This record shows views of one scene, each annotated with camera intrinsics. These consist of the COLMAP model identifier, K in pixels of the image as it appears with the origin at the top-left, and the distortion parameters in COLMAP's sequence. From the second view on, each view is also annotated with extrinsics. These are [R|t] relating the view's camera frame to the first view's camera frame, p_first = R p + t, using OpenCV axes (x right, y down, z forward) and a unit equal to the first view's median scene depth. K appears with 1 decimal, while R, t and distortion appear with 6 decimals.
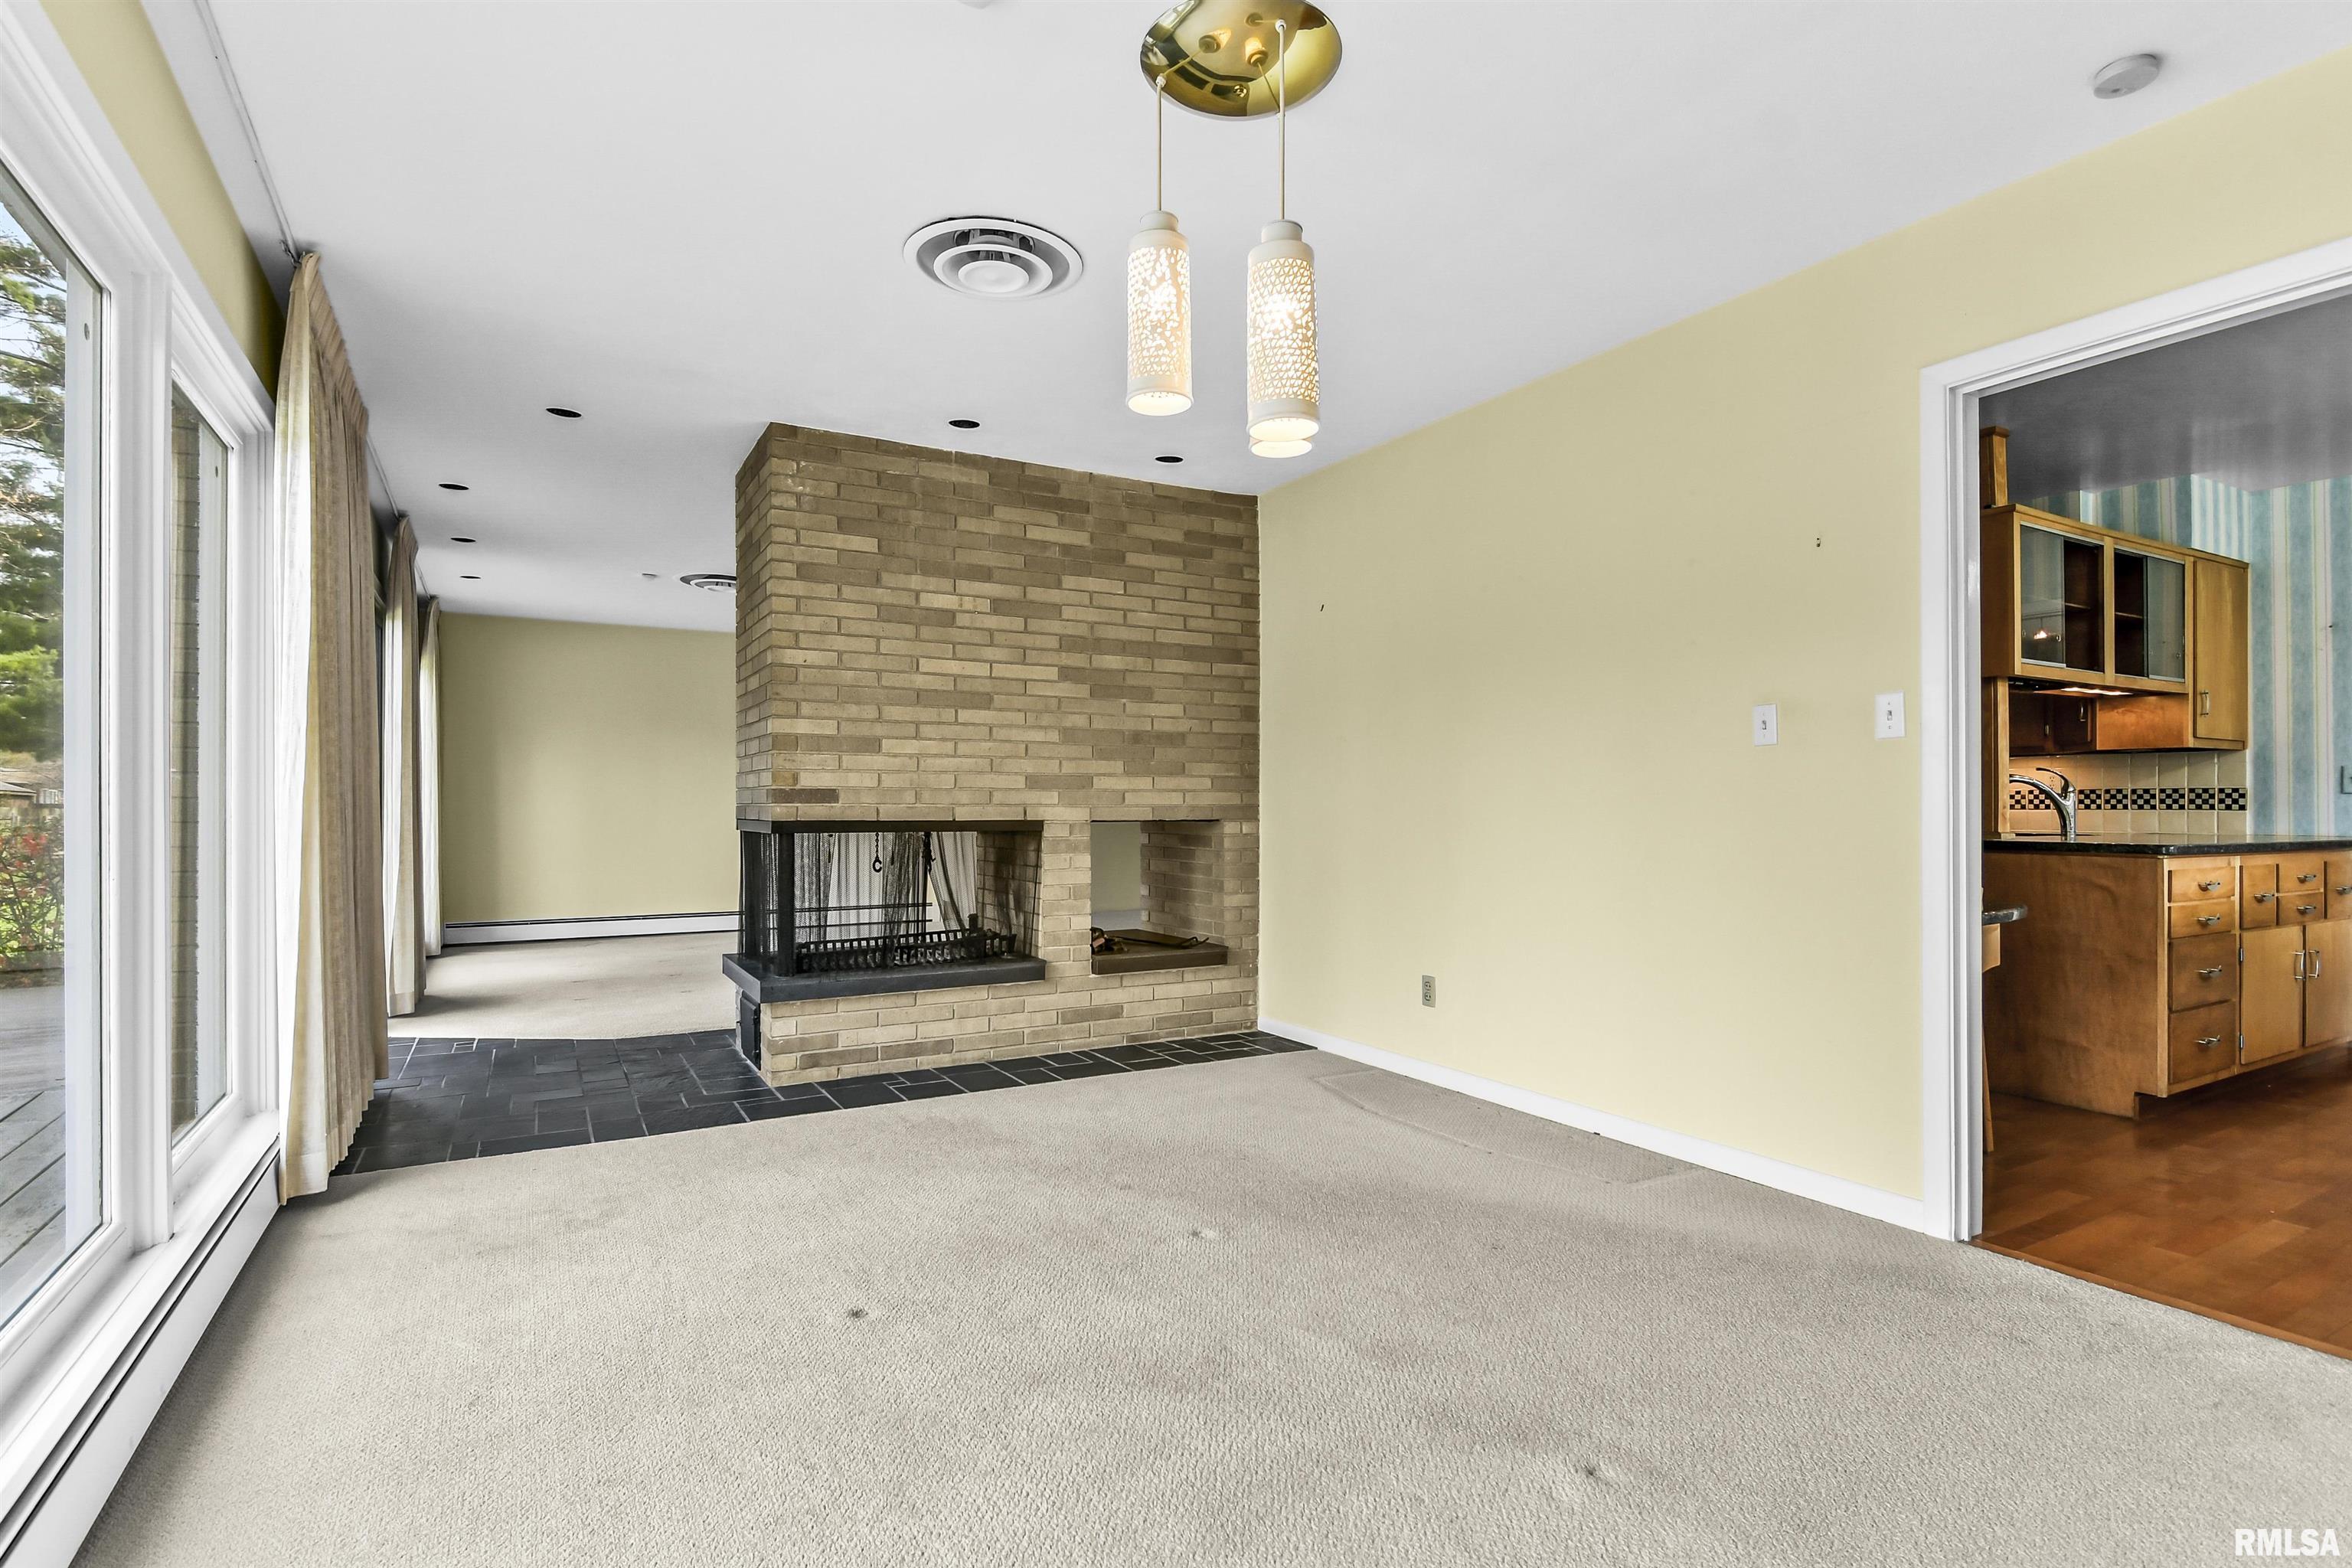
lens RADIAL K [[1125.2, 0, 1175.7], [0, 1125.2, 792.2], [0, 0, 1]] dist [0.000293, -0.000533]
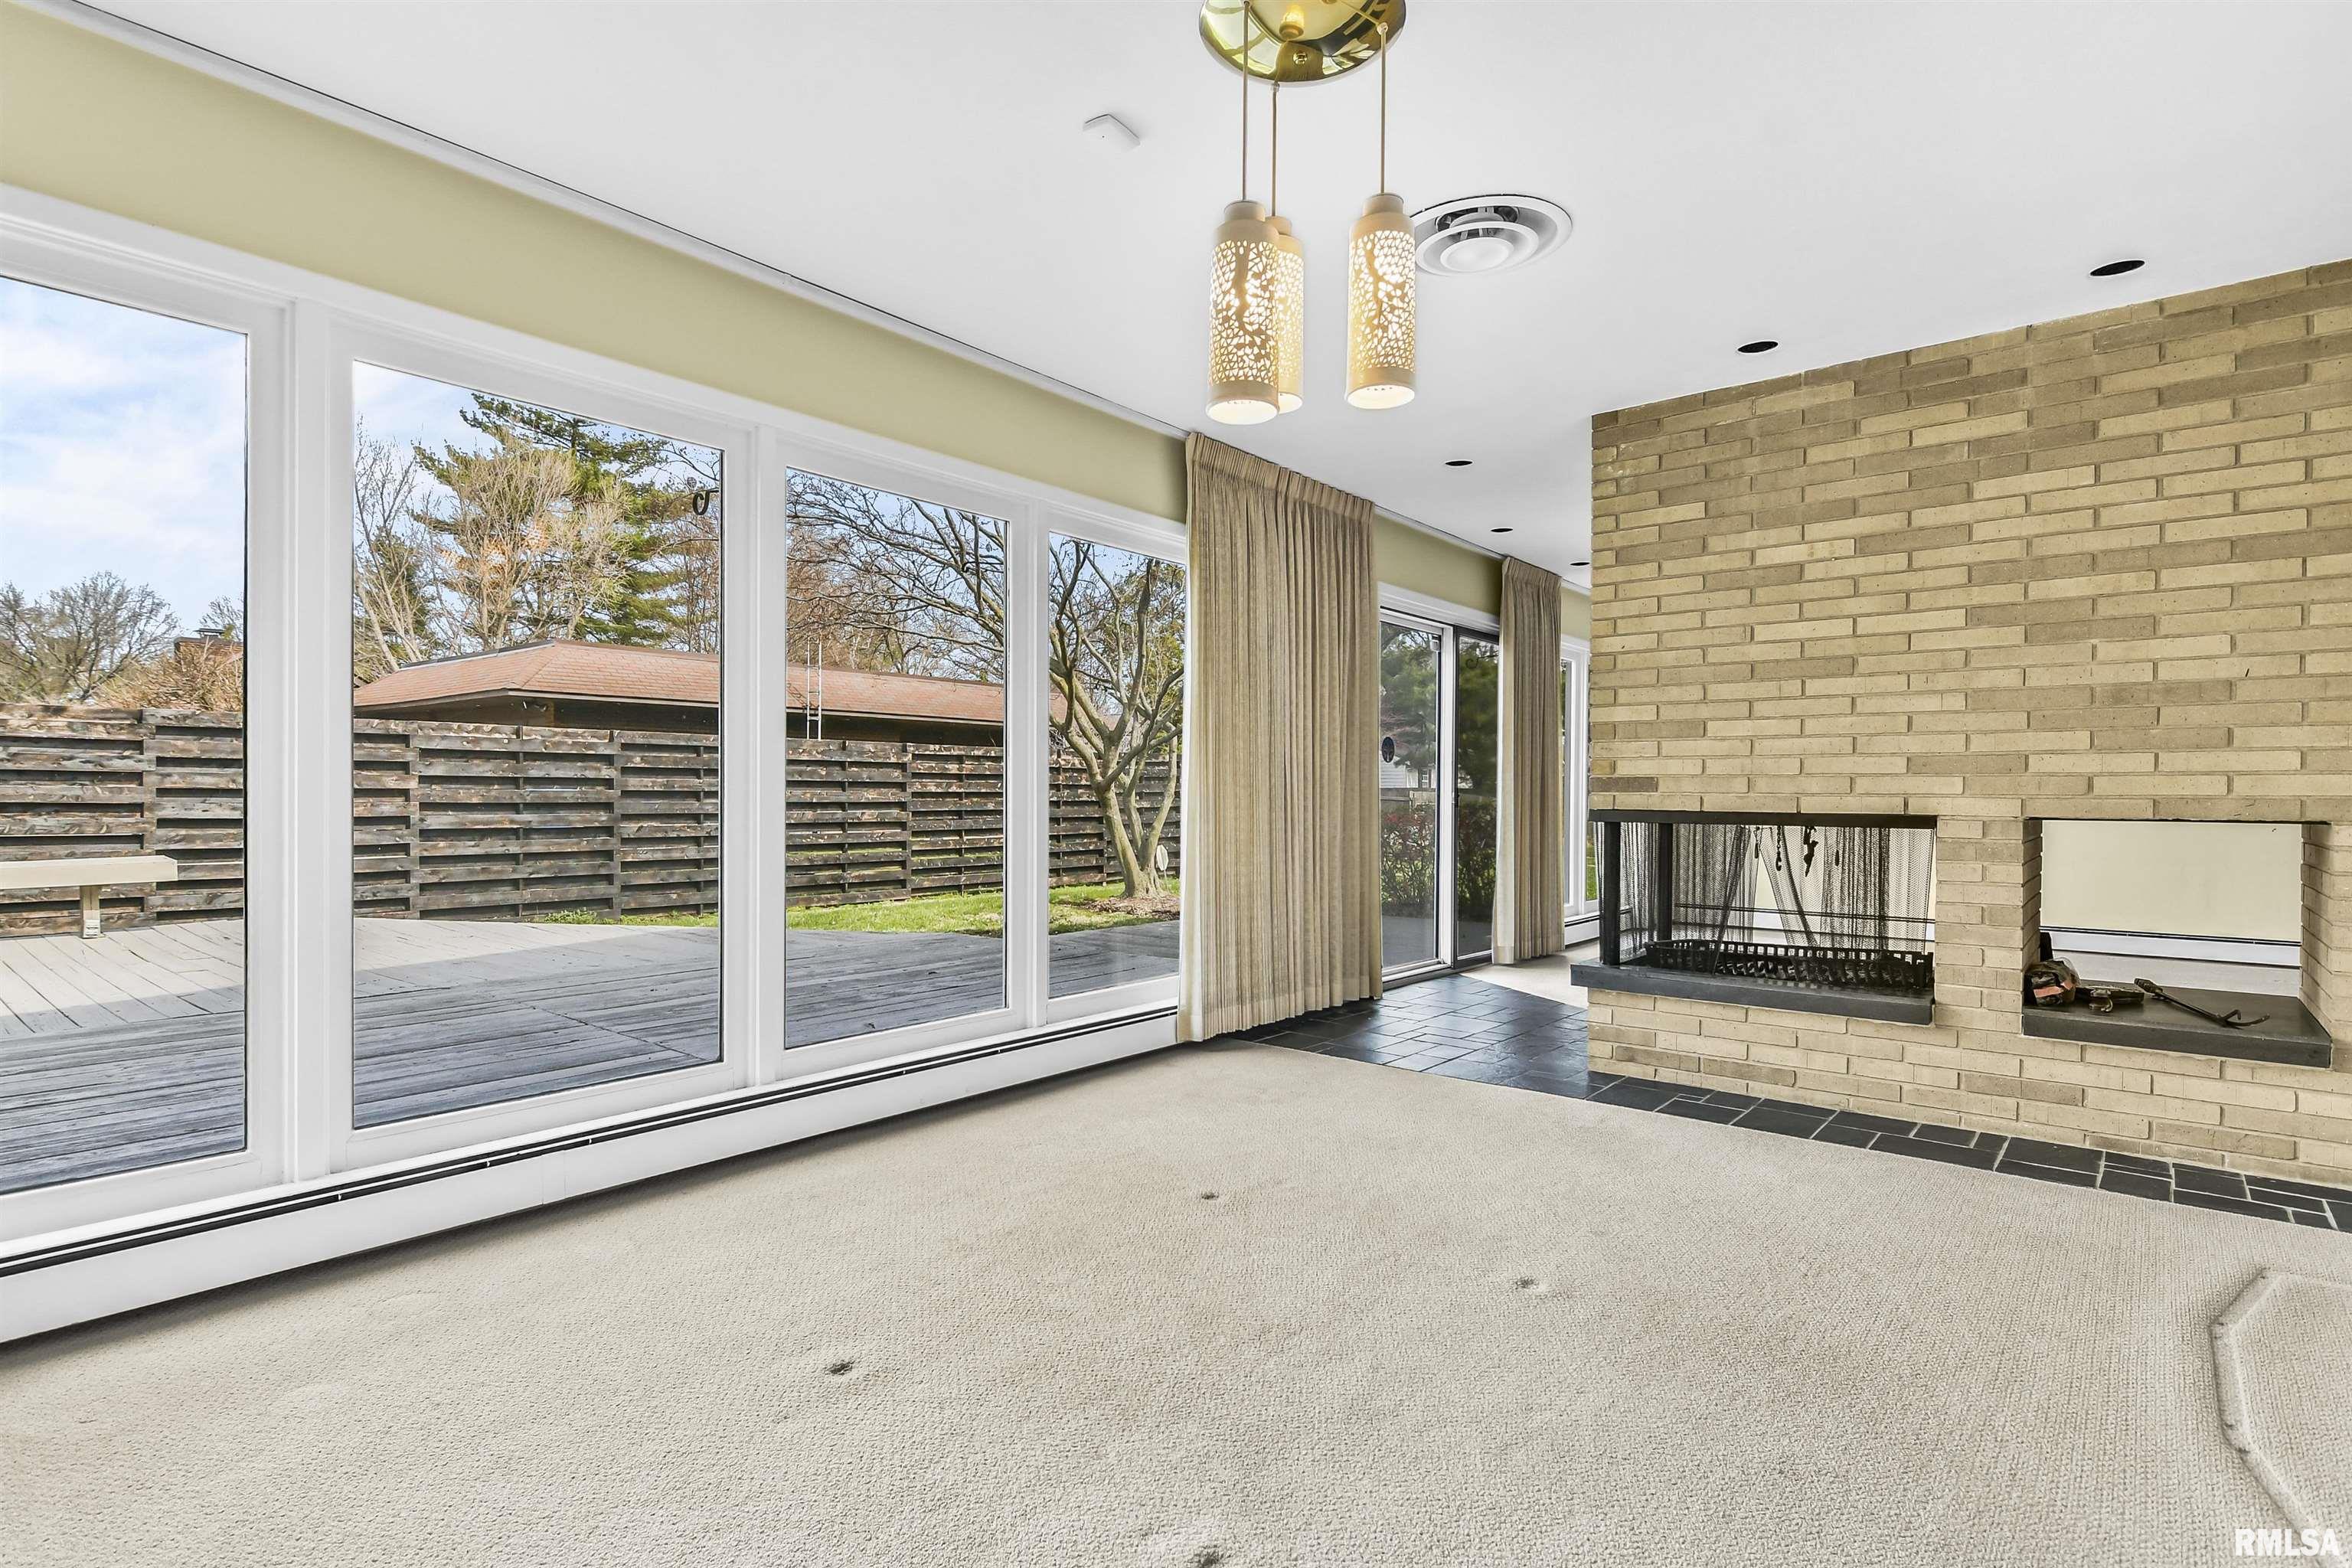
lens RADIAL K [[1170.8, 0, 1171.0], [0, 1170.8, 799.9], [0, 0, 1]] dist [-0.004790, -0.002381]
pose [[0.344048, 0.006065, -0.938932, 0.452034], [0.004633, 0.999956, 0.008156, 0.006048], [0.938941, -0.007156, 0.344005, 0.253368]]
